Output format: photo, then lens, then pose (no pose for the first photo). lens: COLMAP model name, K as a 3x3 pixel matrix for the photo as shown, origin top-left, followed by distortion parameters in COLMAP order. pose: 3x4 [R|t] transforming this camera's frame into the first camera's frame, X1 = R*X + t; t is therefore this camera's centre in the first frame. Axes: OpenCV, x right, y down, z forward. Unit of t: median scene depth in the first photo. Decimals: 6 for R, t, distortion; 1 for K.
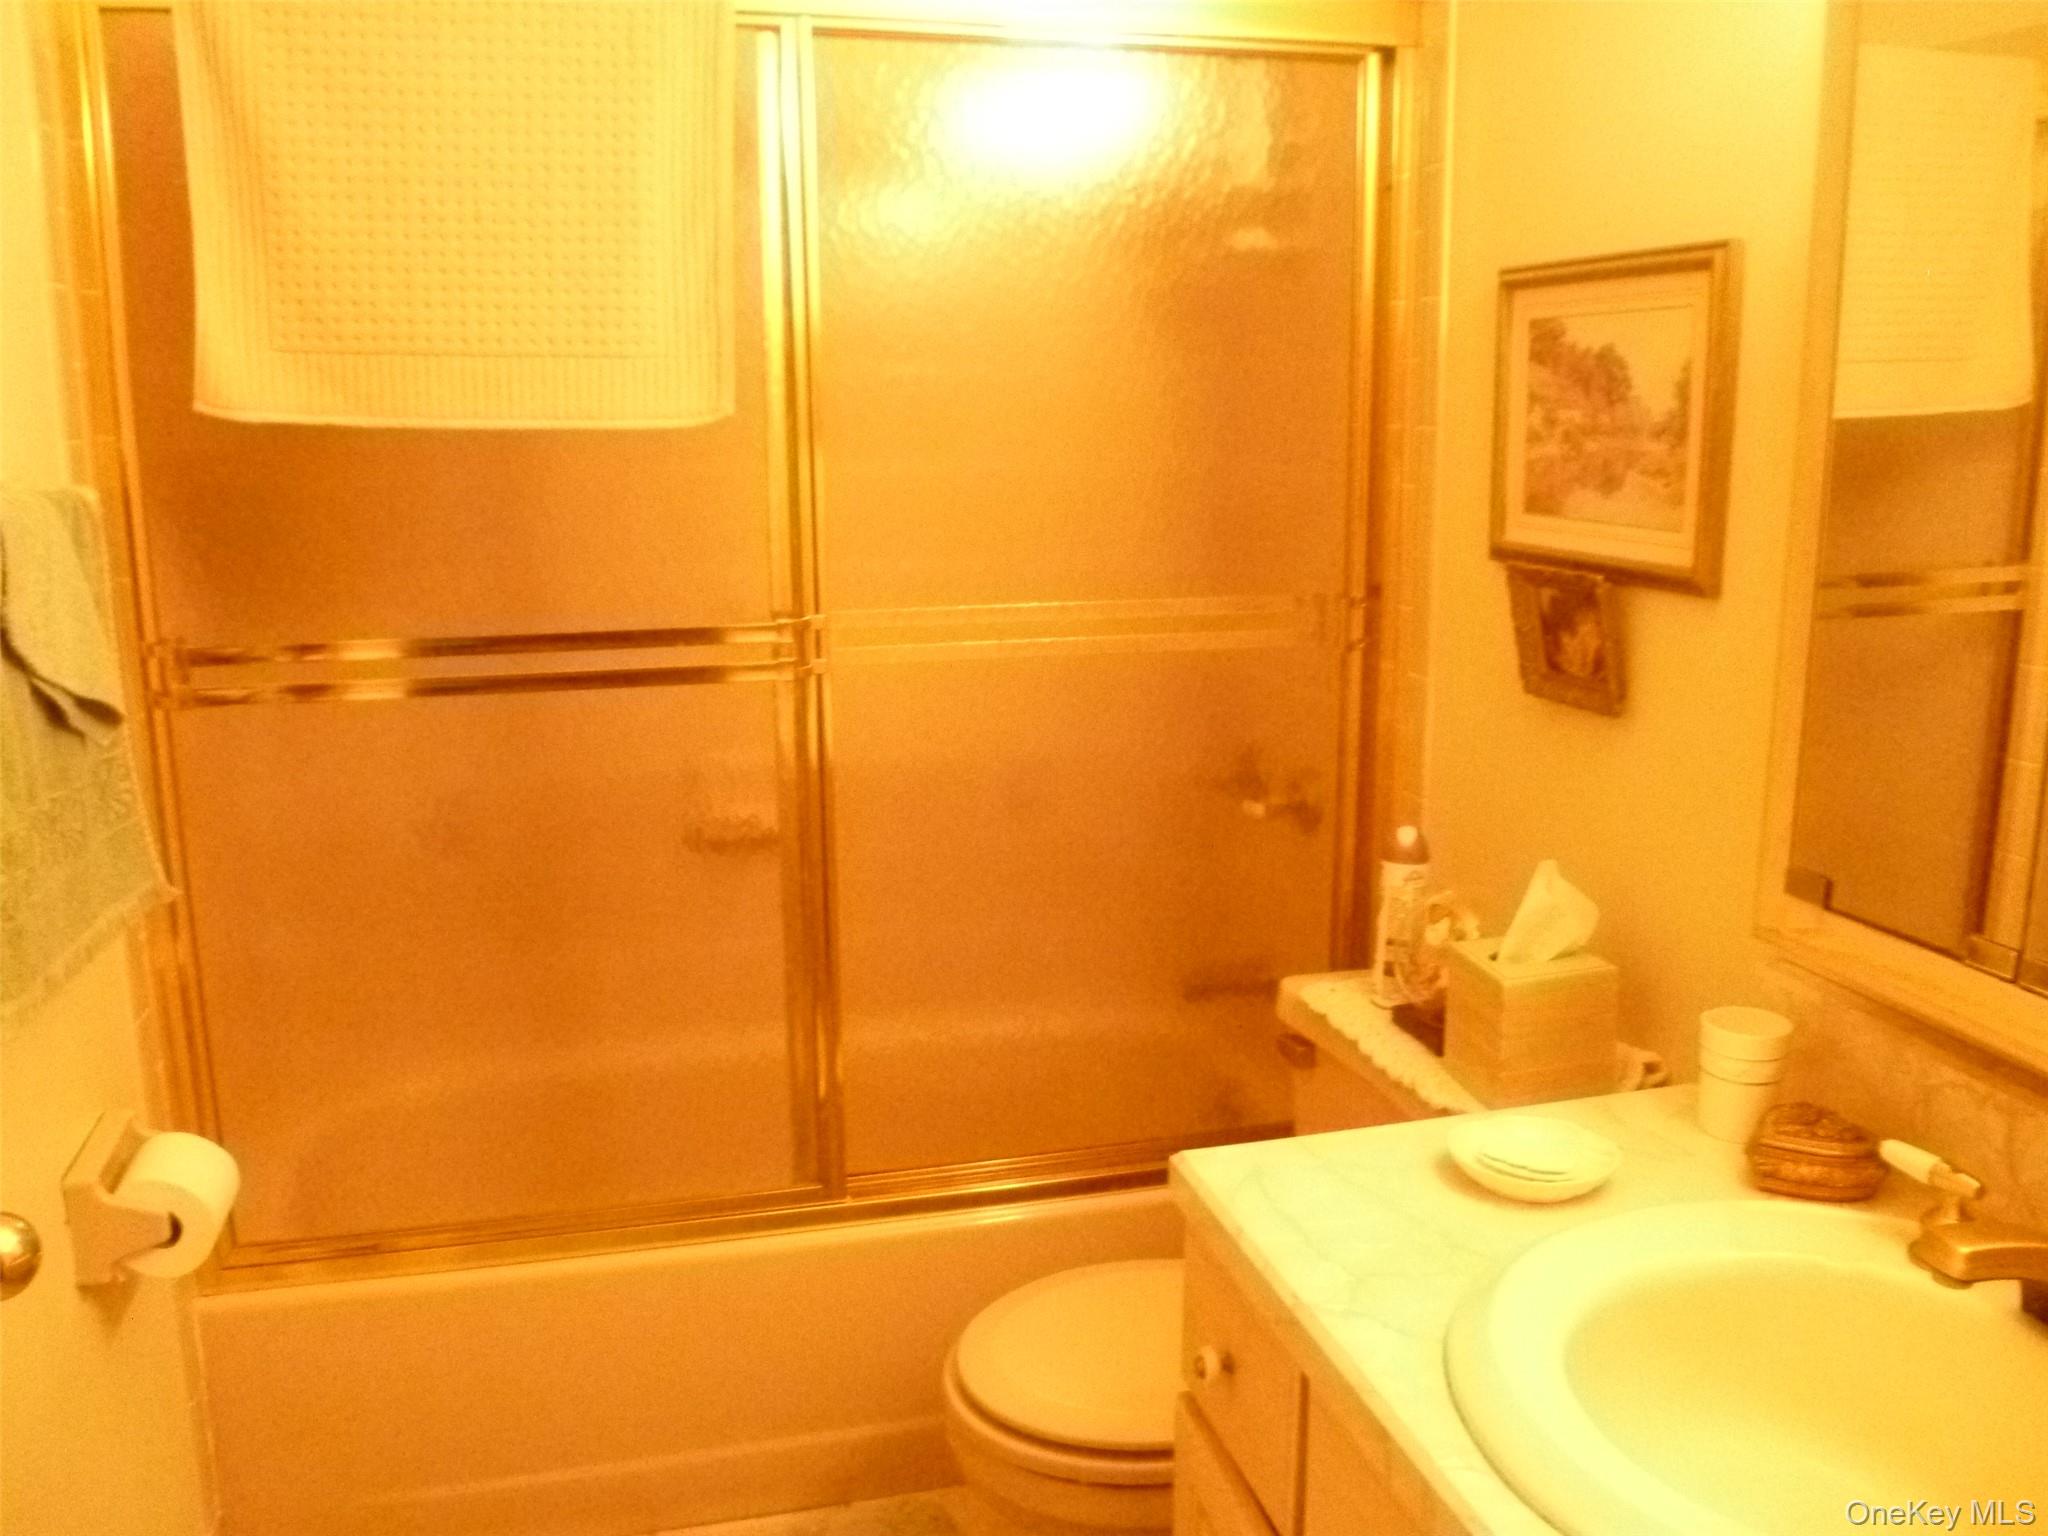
lens RADIAL K [[1724.5, 0, 1023.6], [0, 1724.5, 773.3], [0, 0, 1]] dist [-0.082830, 0.026637]
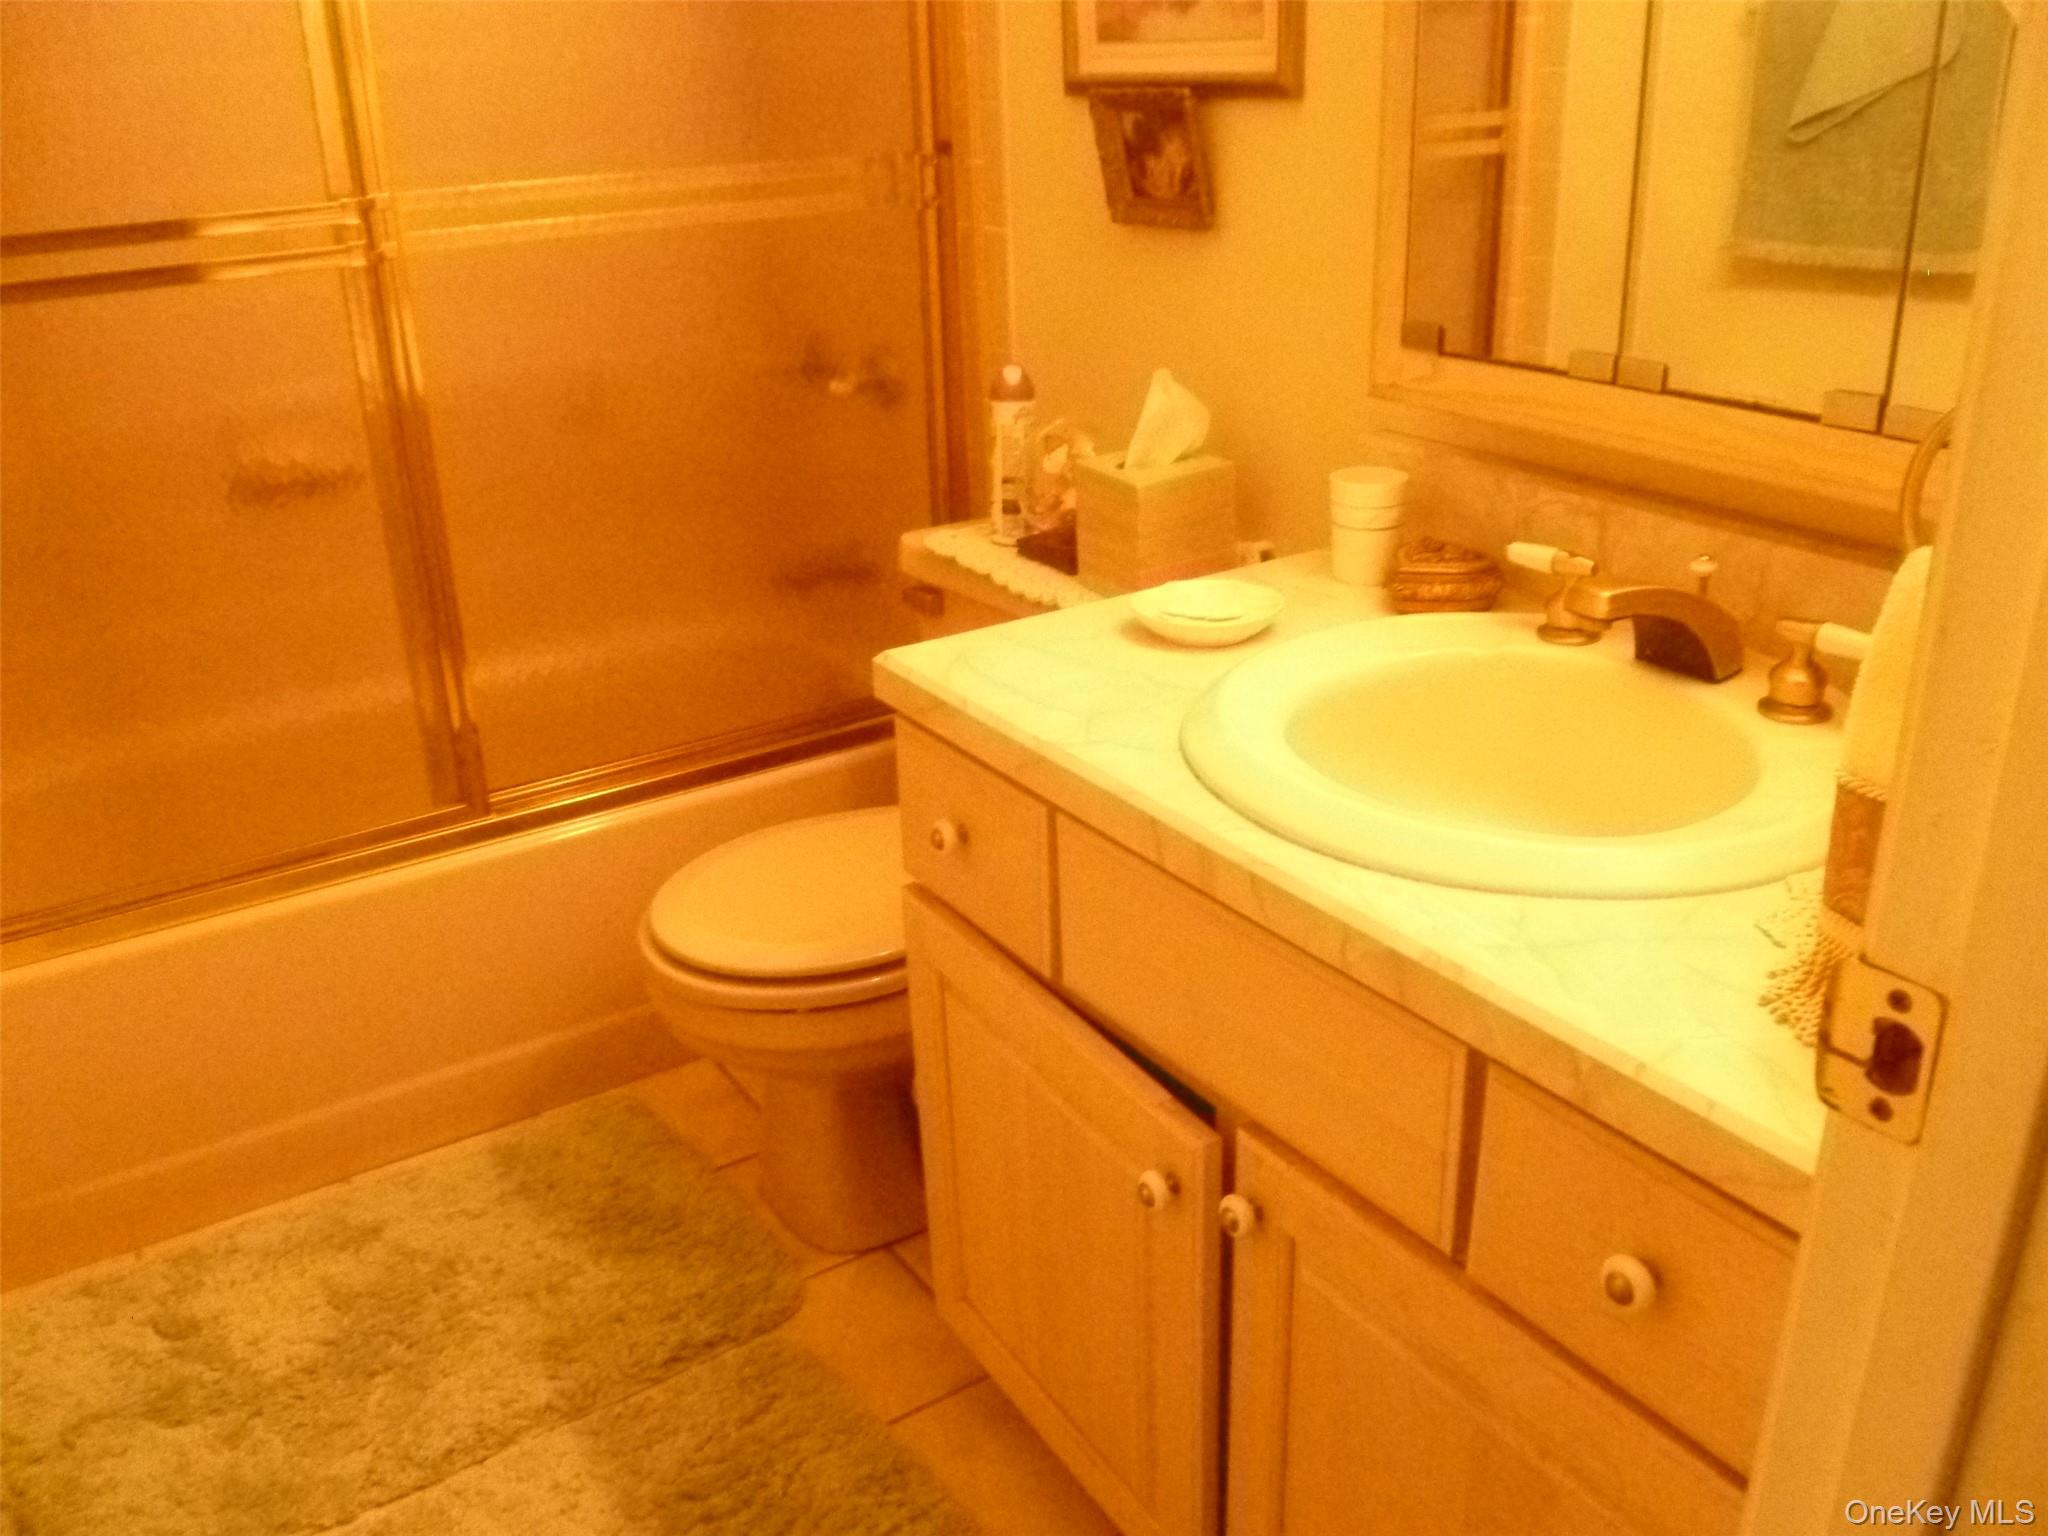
lens RADIAL K [[1724.5, 0, 1034.2], [0, 1724.5, 772.9], [0, 0, 1]] dist [-0.082830, 0.026637]
pose [[0.945728, -0.147514, 0.289547, -0.108578], [0.094039, 0.977140, 0.190665, 0.081681], [-0.311054, -0.153088, 0.937982, -0.012084]]
